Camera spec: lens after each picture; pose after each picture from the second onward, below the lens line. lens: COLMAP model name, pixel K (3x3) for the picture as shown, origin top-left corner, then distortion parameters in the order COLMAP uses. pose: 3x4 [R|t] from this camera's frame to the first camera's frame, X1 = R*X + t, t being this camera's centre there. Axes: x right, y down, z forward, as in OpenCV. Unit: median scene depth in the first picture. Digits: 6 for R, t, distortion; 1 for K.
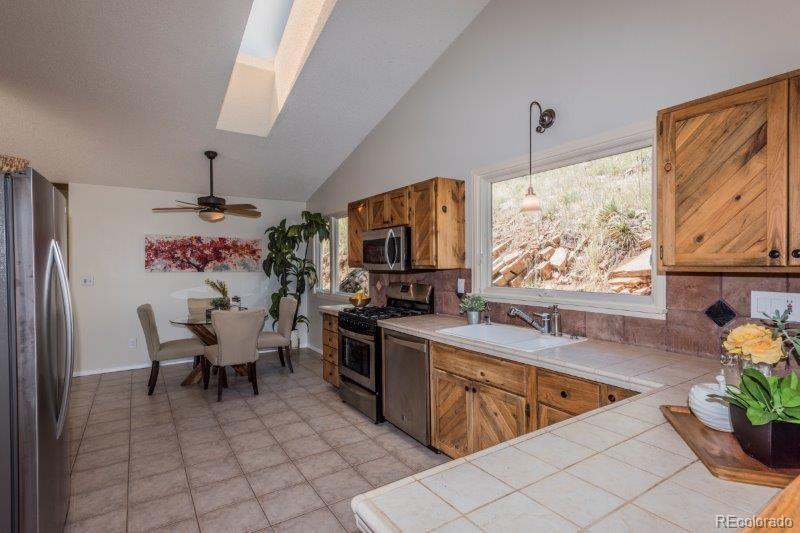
lens RADIAL K [[401.6, 0, 400.0], [0, 401.6, 266.5], [0, 0, 1]] dist [-0.001658, -0.000572]
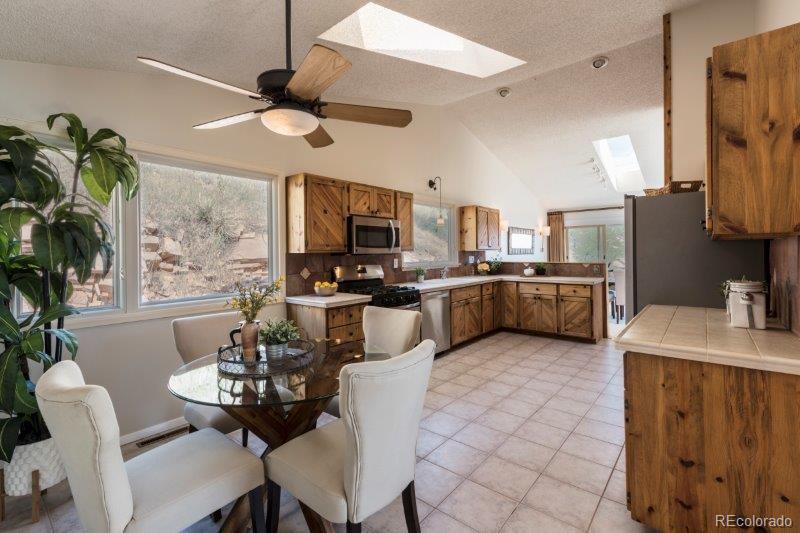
lens RADIAL K [[361.5, 0, 401.9], [0, 361.5, 245.6], [0, 0, 1]] dist [0.003229, 0.001052]
pose [[-0.285132, 0.018512, 0.958310, -1.433271], [0.020986, 0.999694, -0.013068, 0.002933], [-0.958259, 0.016385, -0.285433, 1.652172]]
